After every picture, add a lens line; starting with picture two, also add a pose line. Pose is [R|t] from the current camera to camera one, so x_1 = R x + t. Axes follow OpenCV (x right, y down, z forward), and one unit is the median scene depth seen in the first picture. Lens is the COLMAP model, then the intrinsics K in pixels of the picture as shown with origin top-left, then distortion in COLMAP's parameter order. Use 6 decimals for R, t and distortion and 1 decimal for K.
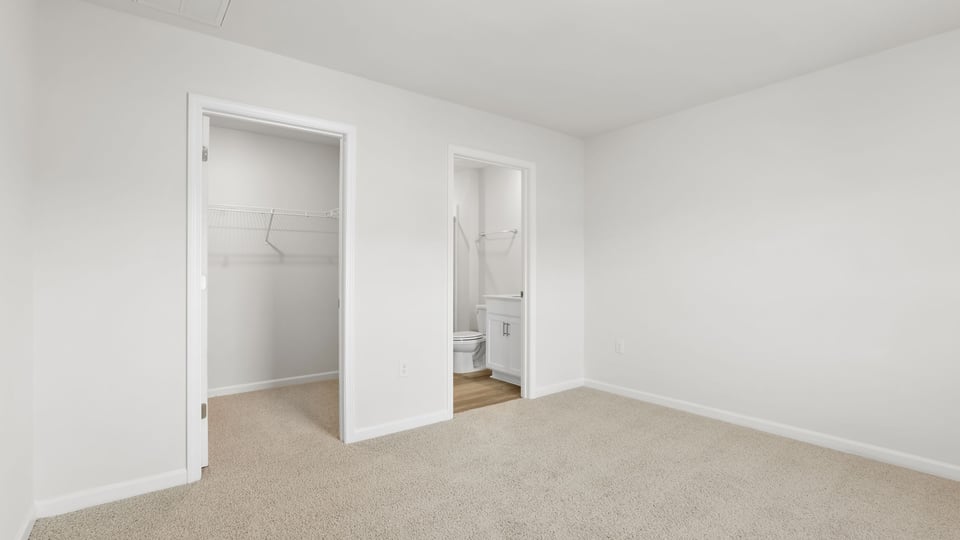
lens RADIAL K [[435.9, 0, 486.8], [0, 435.9, 267.6], [0, 0, 1]] dist [-0.063505, 0.037802]
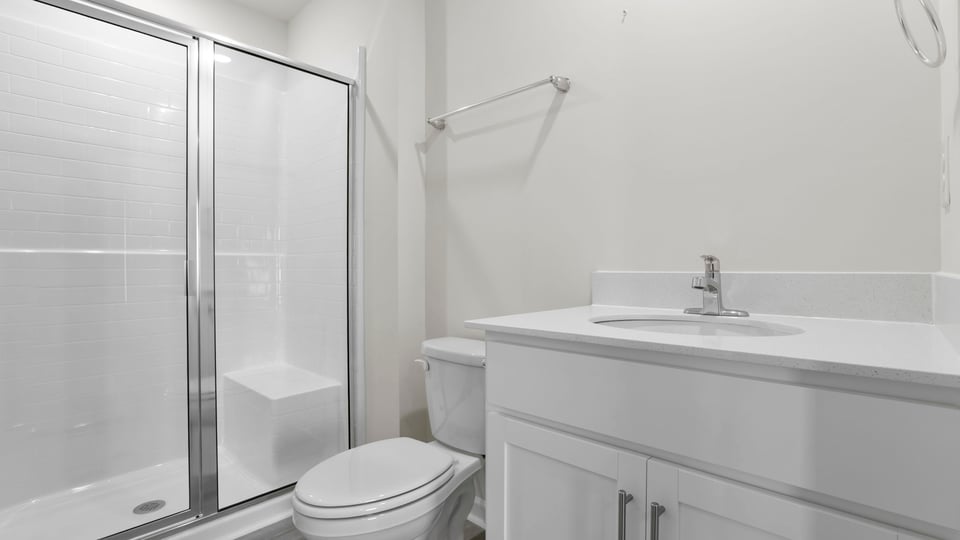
lens RADIAL K [[435.9, 0, 486.8], [0, 435.9, 267.6], [0, 0, 1]] dist [-0.063505, 0.037802]
pose [[0.986273, -0.006173, 0.165007, -0.028275], [0.006712, 0.999974, -0.002708, 0.033649], [-0.164986, 0.003779, 0.986289, 0.673732]]
